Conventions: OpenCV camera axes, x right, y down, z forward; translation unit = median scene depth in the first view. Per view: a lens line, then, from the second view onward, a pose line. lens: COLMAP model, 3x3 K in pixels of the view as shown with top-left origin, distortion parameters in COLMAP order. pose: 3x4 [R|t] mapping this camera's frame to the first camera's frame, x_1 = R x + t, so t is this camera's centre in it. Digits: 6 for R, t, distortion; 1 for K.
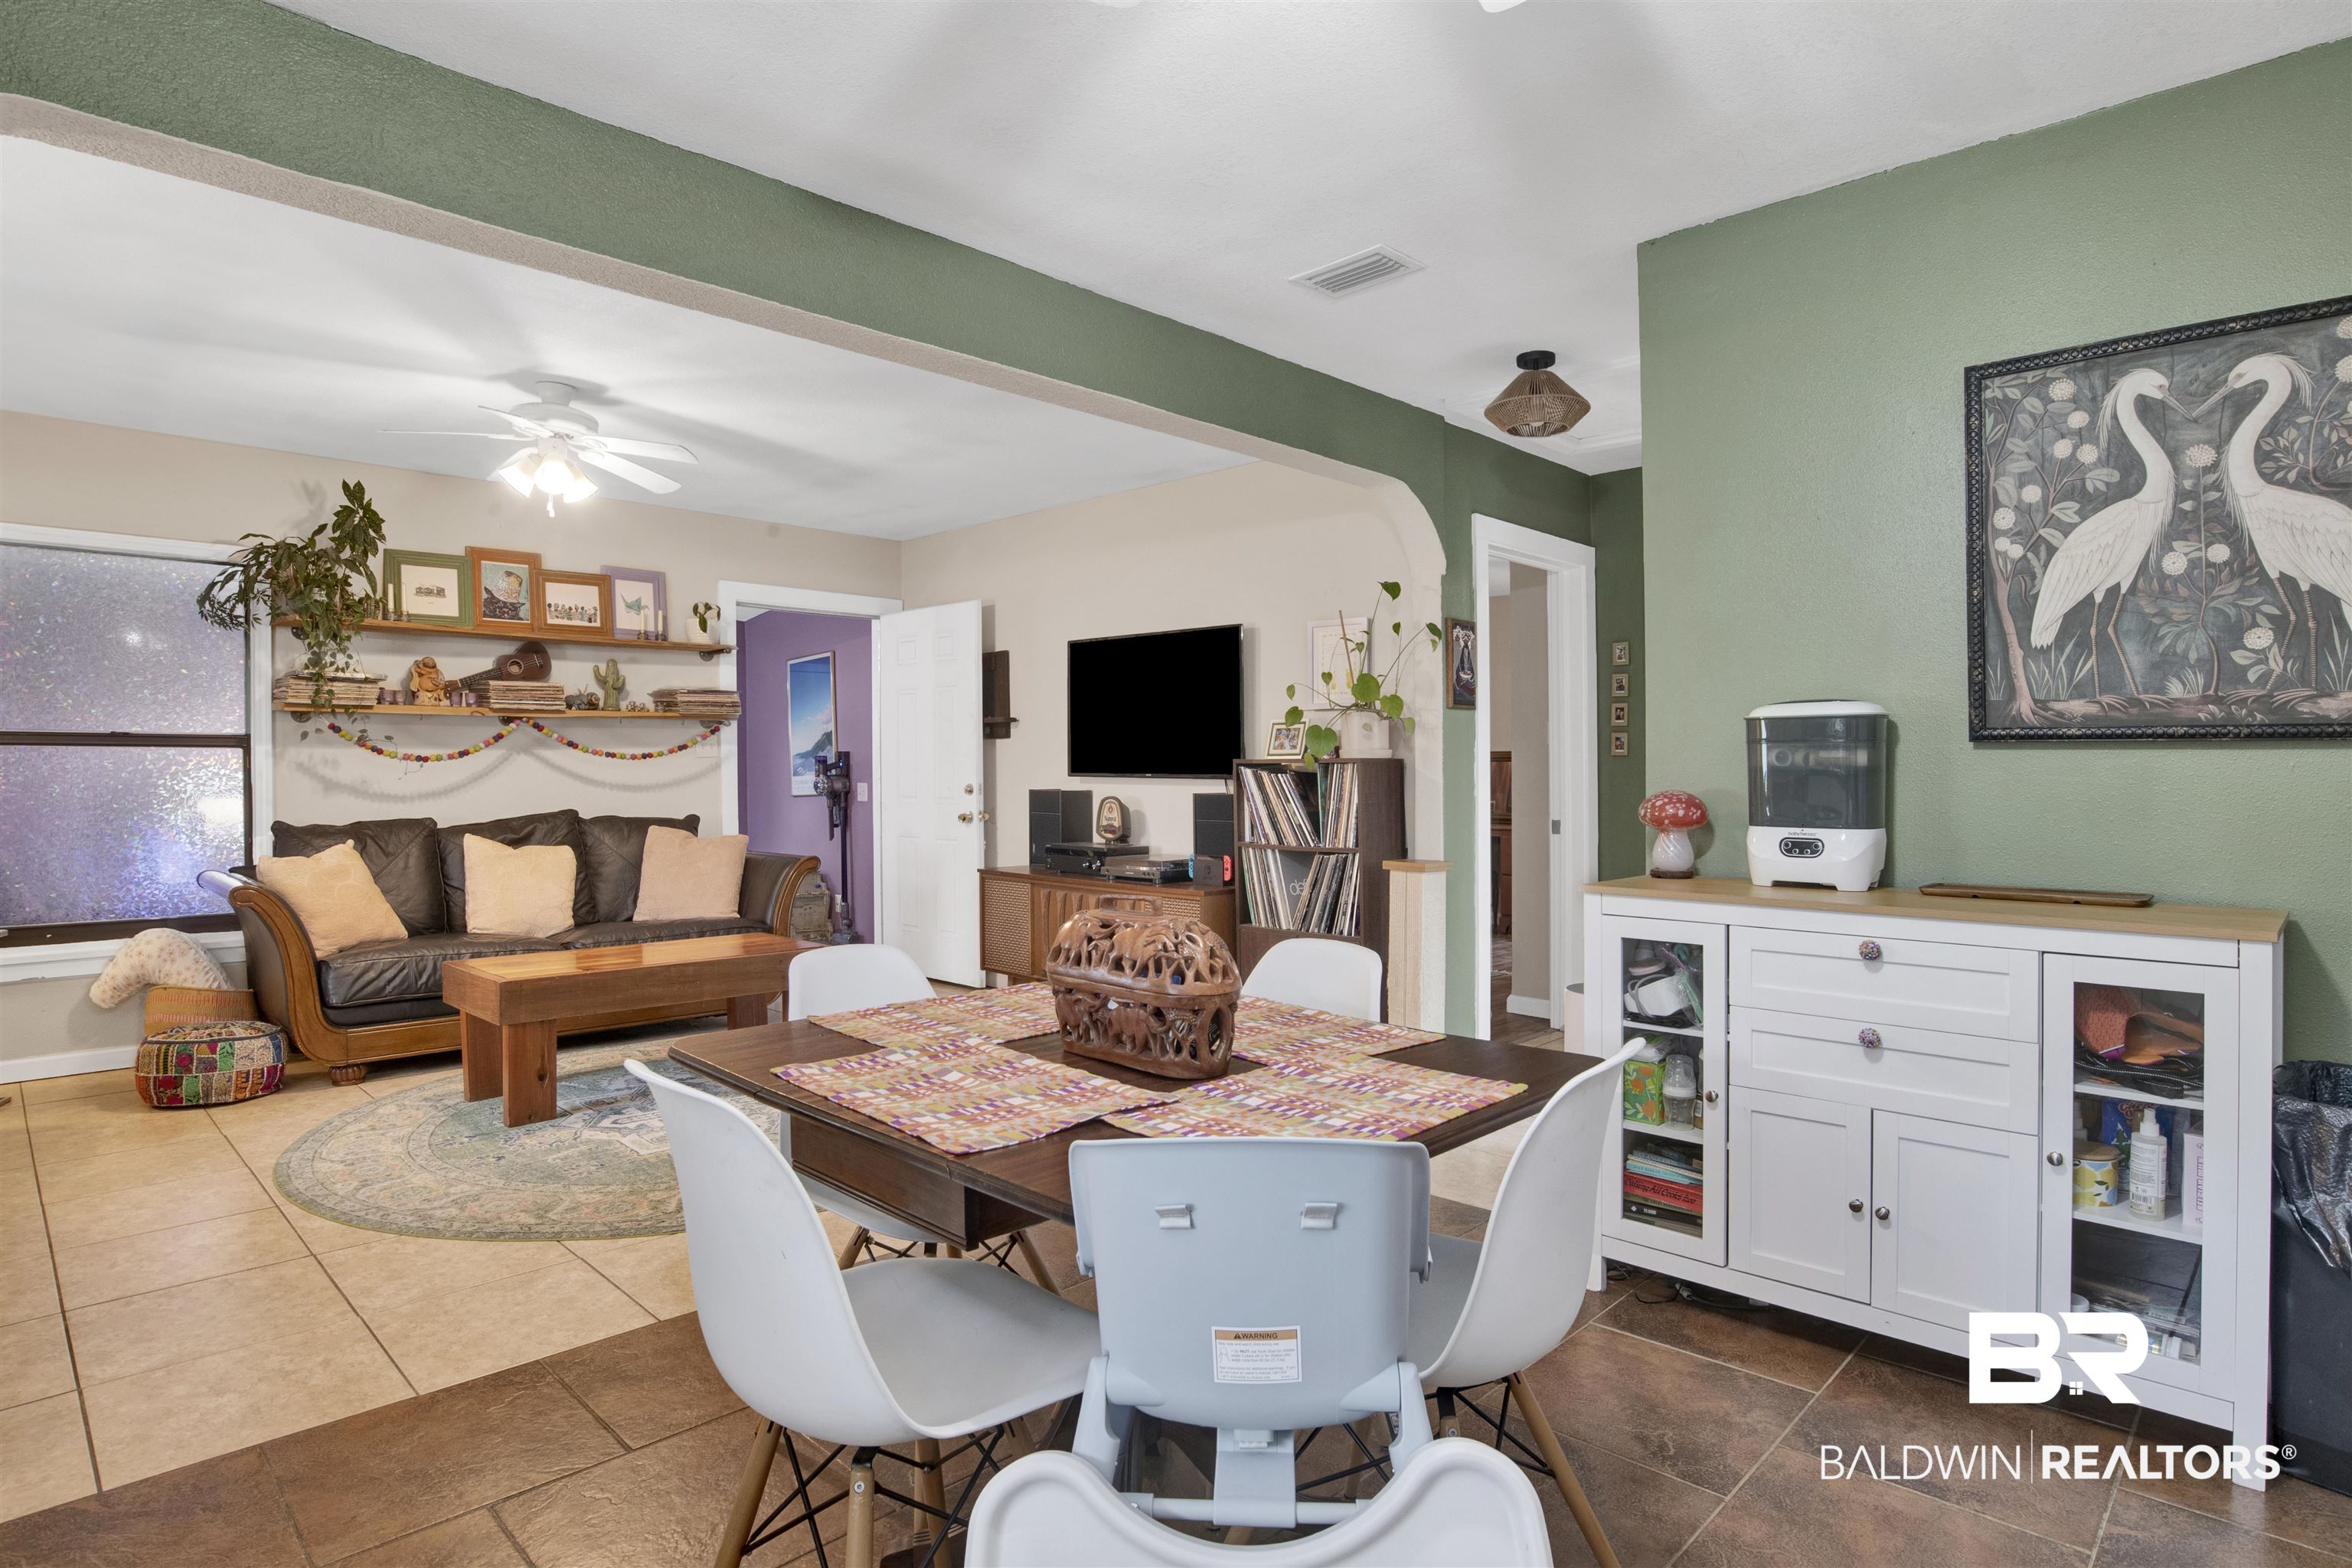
lens RADIAL K [[1247.4, 0, 1186.4], [0, 1247.4, 790.6], [0, 0, 1]] dist [-0.063728, 0.018295]
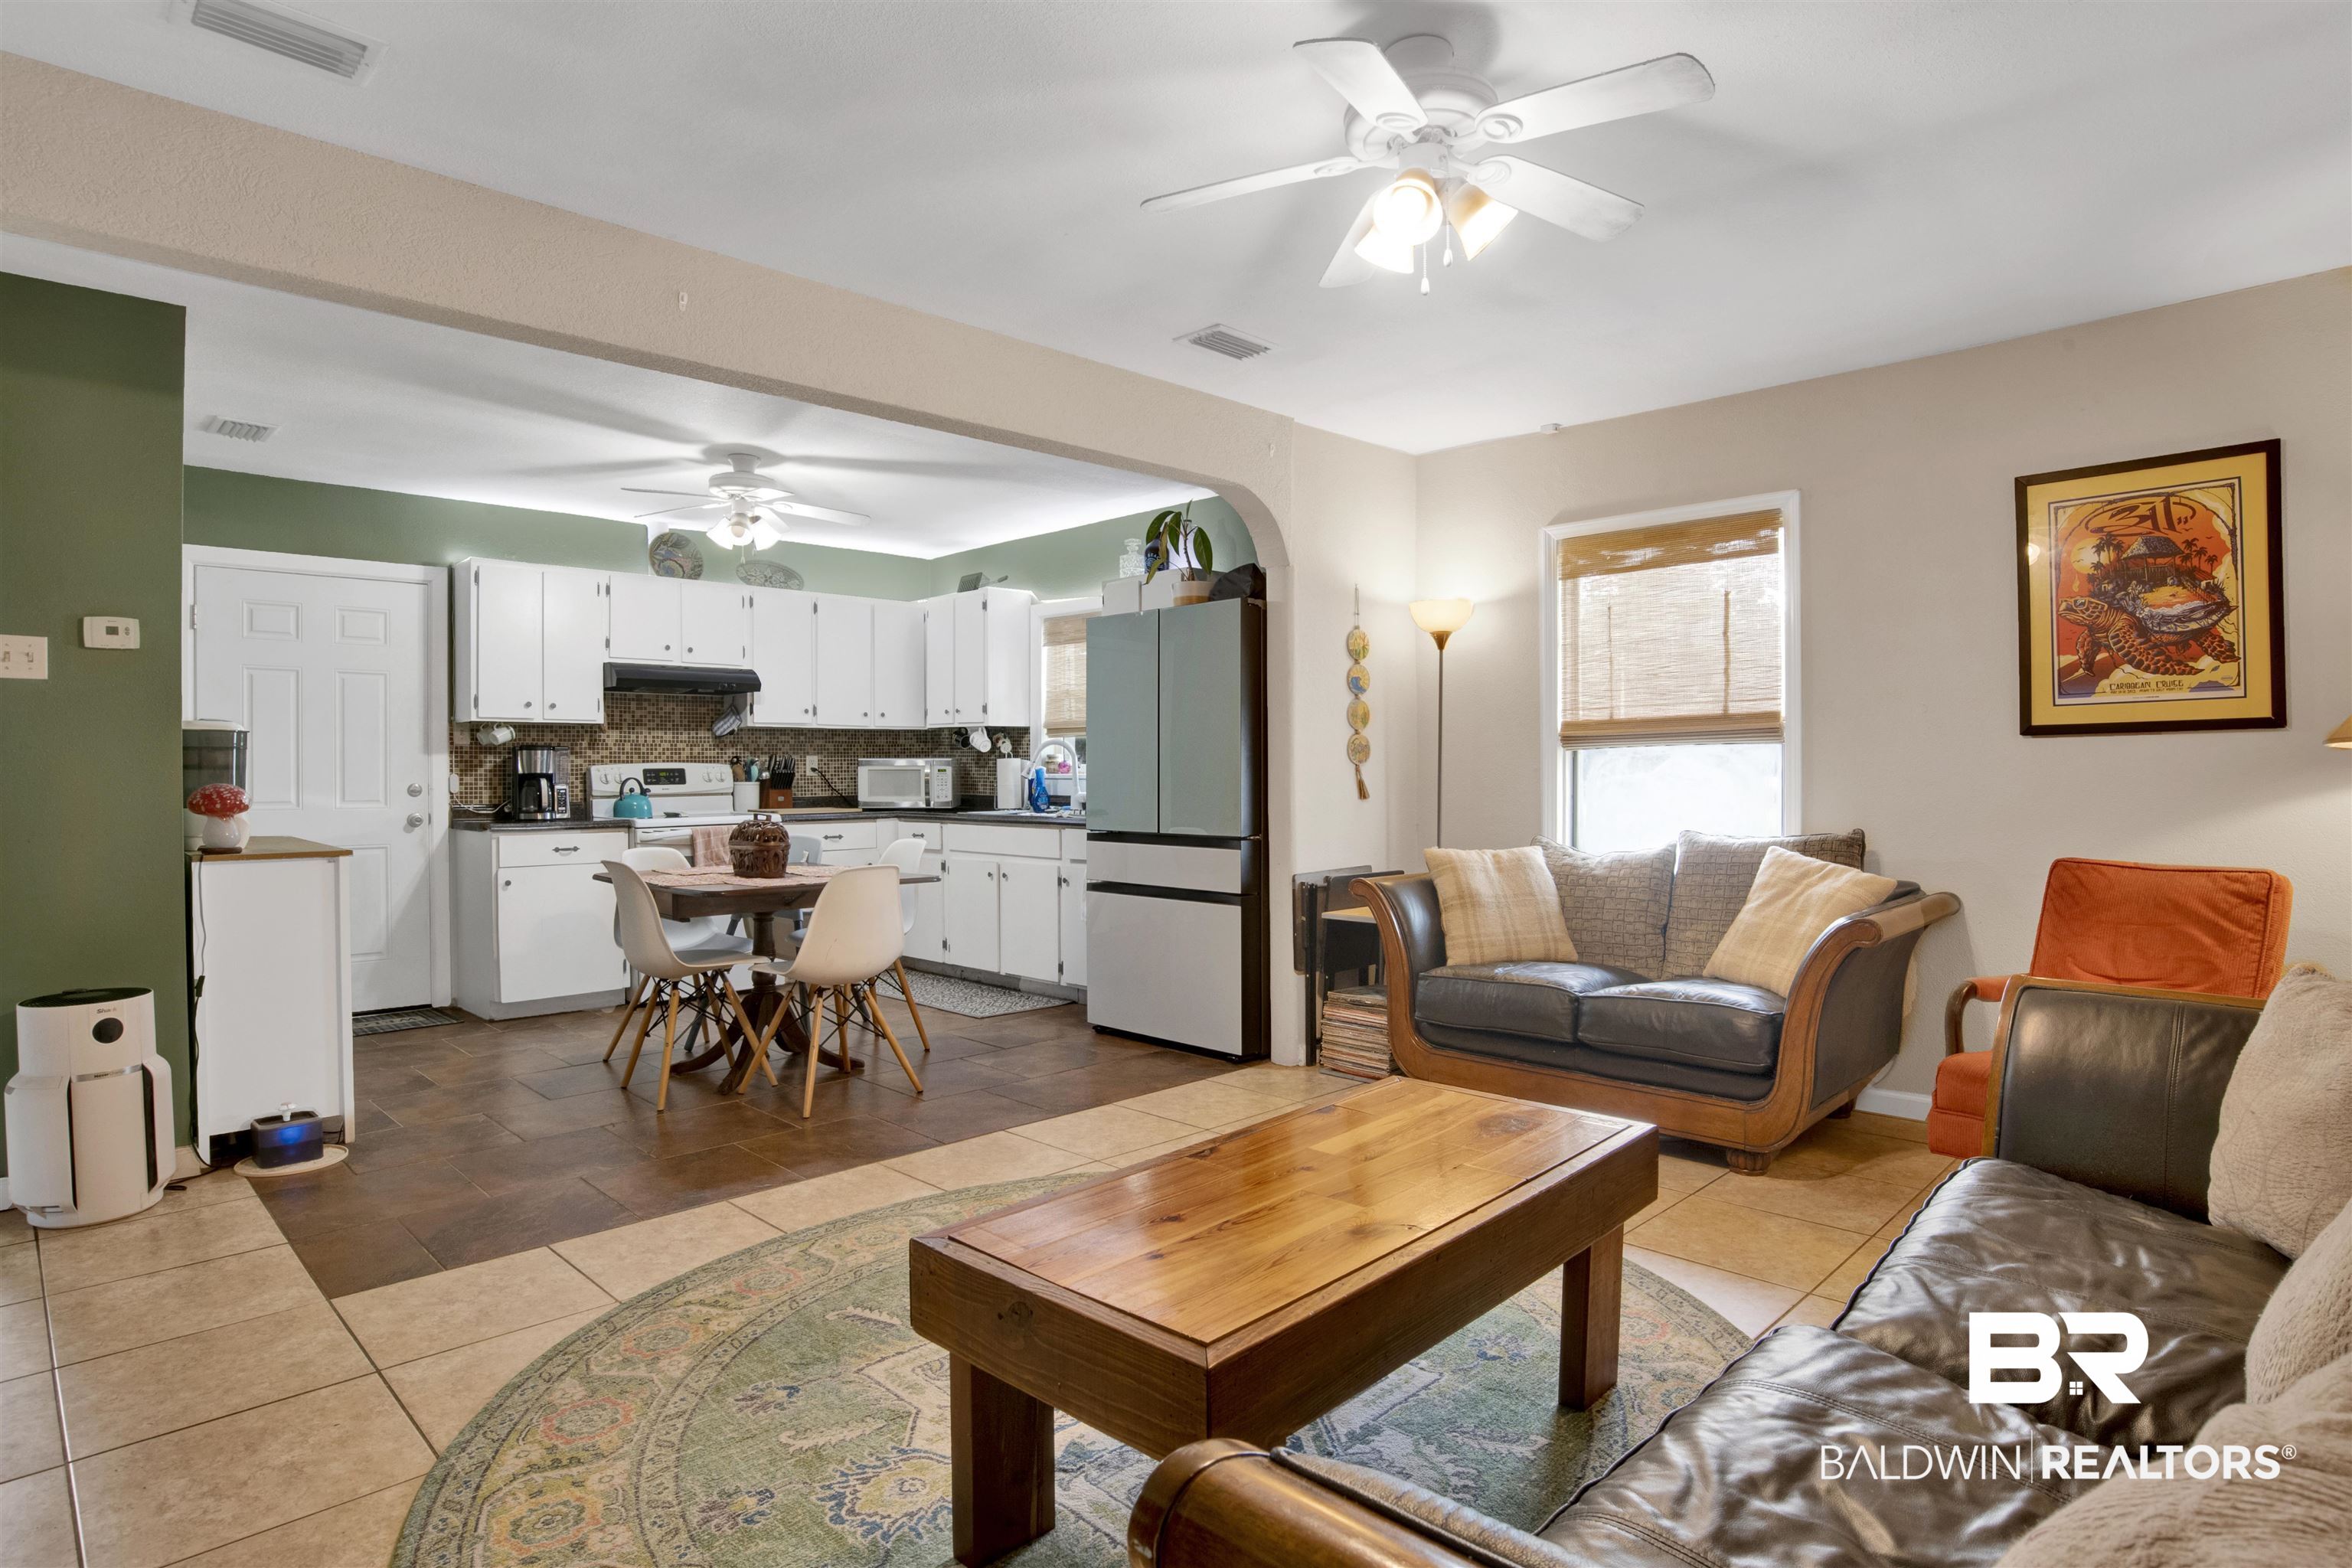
lens RADIAL K [[1247.4, 0, 1191.4], [0, 1247.4, 773.3], [0, 0, 1]] dist [-0.063728, 0.018295]
pose [[-0.999946, 0.002374, 0.010130, -0.348752], [0.002603, 0.999740, 0.022660, -0.021080], [-0.010074, 0.022685, -0.999692, 1.292144]]
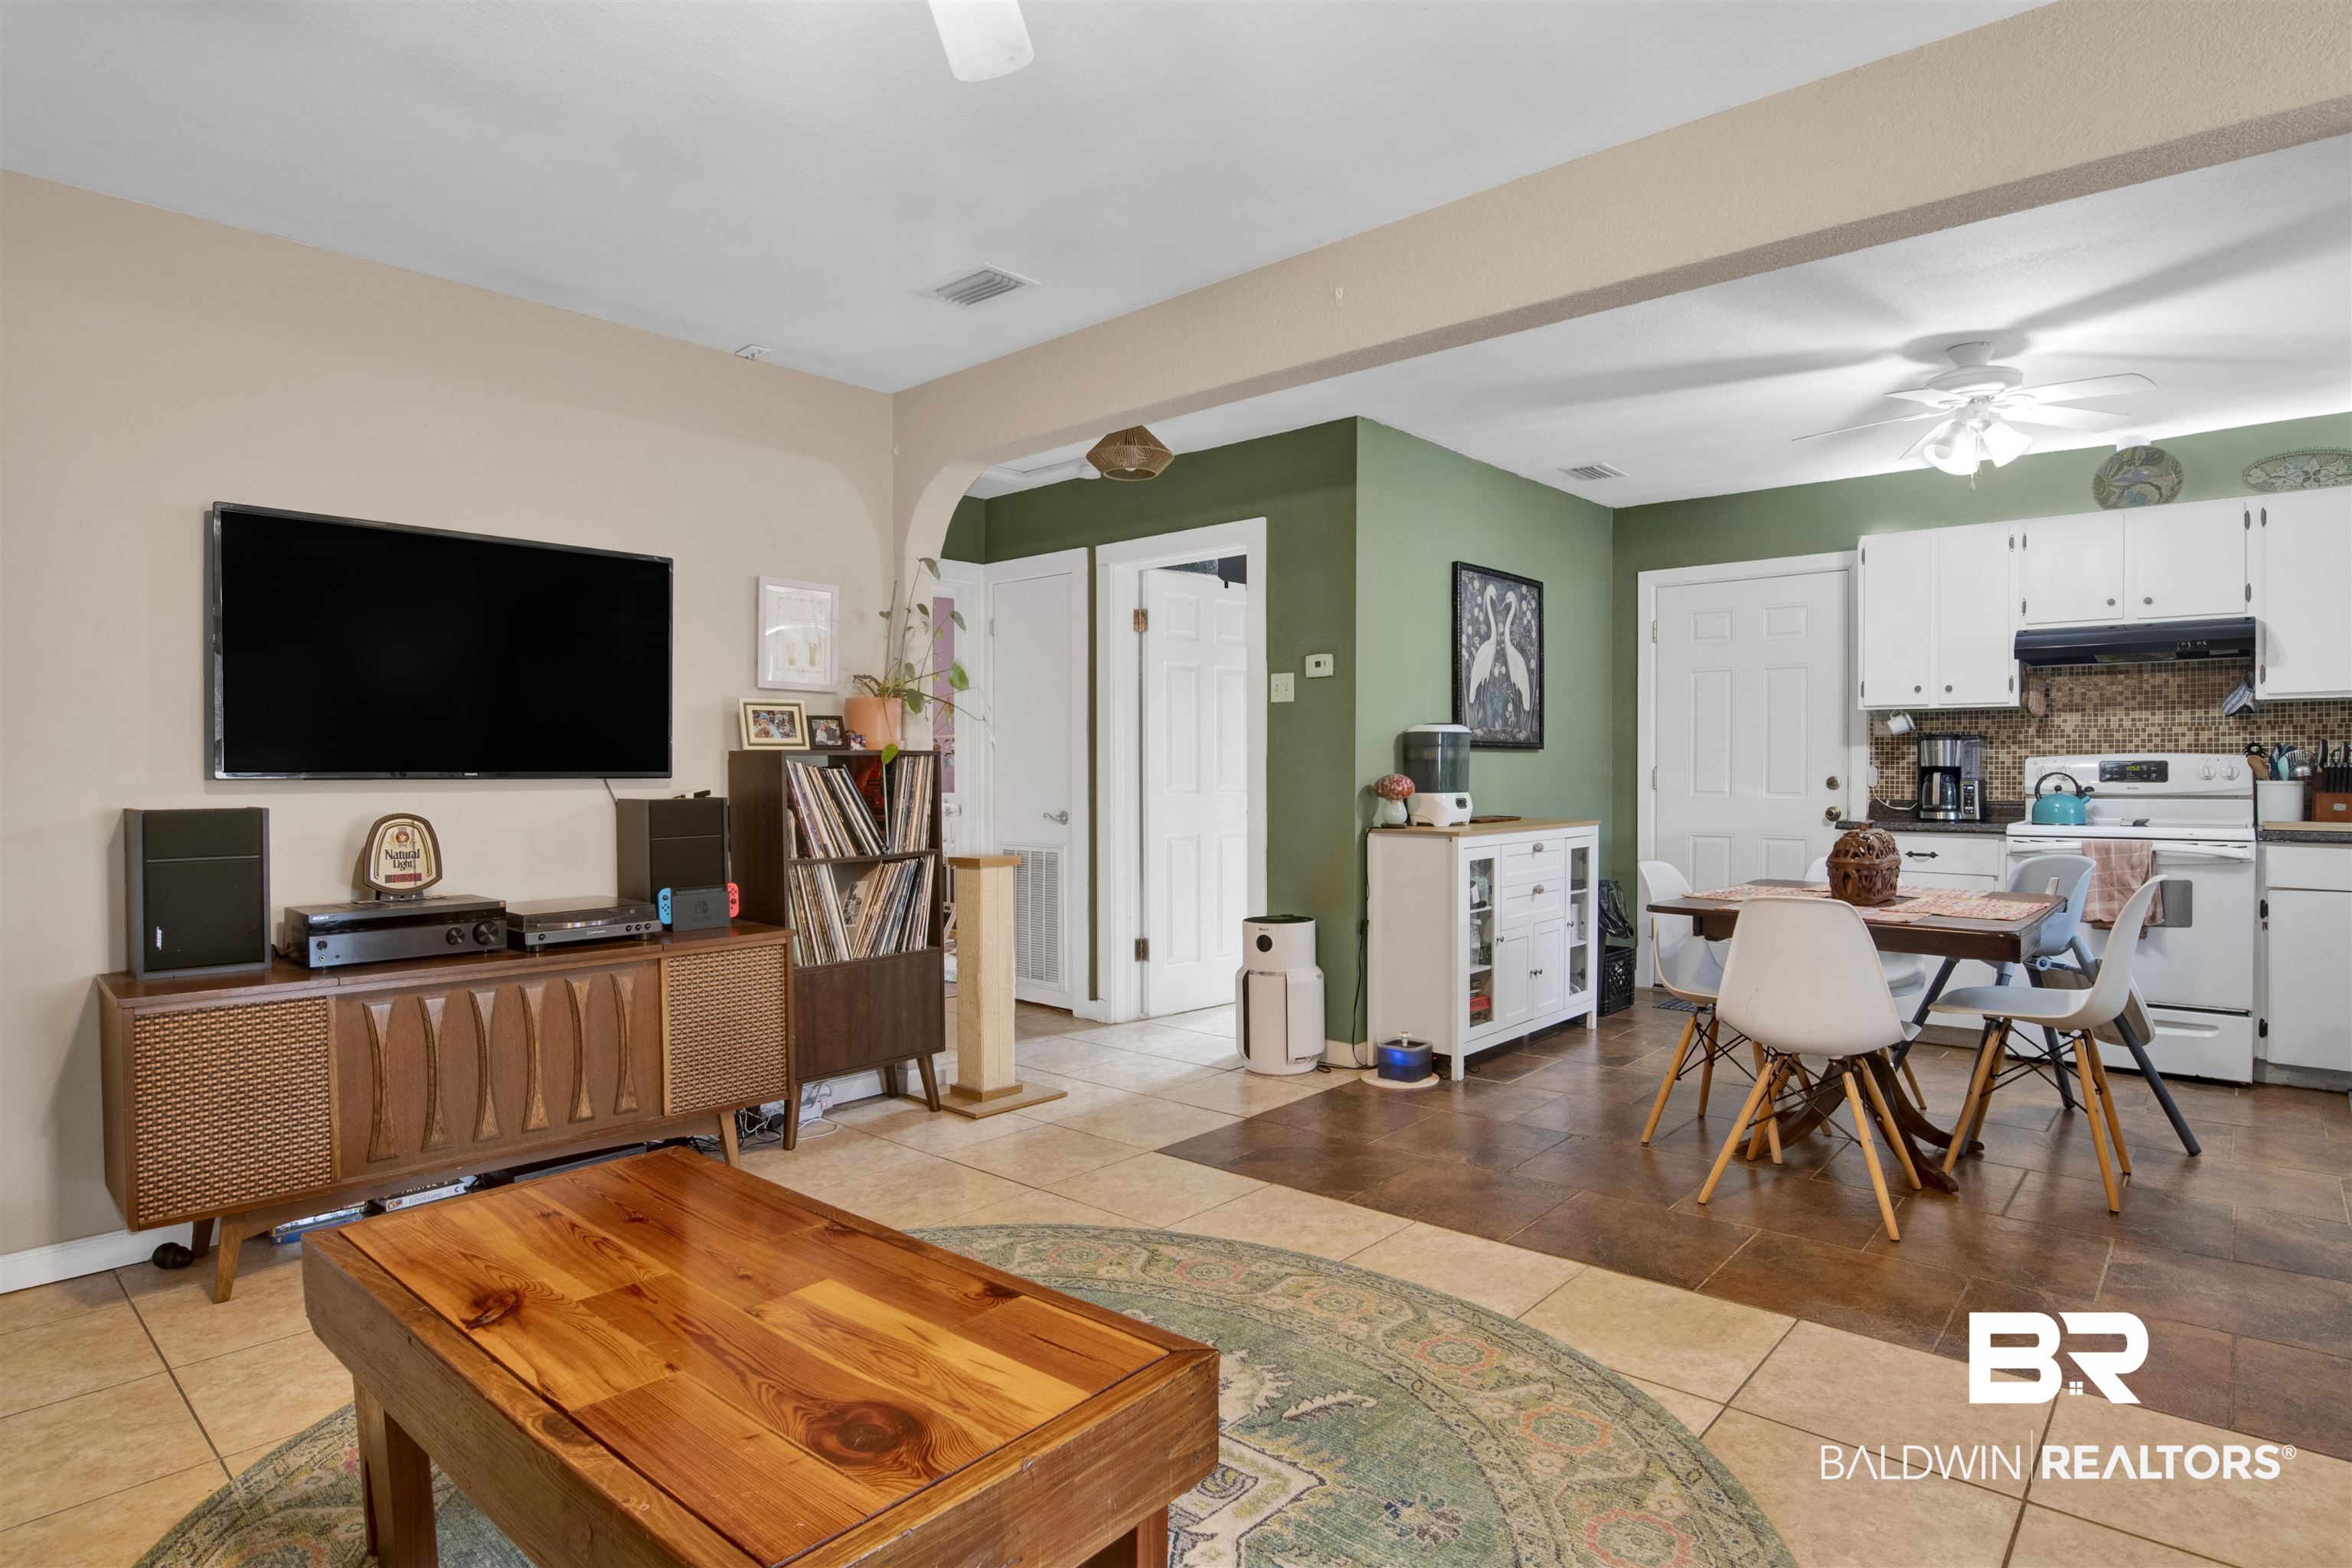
lens RADIAL K [[1247.4, 0, 1205.1], [0, 1247.4, 768.3], [0, 0, 1]] dist [-0.063728, 0.018295]
pose [[-0.057588, -0.004509, 0.998330, -0.707788], [0.020813, 0.999767, 0.005716, -0.012946], [-0.998123, 0.021108, -0.057481, 0.782177]]
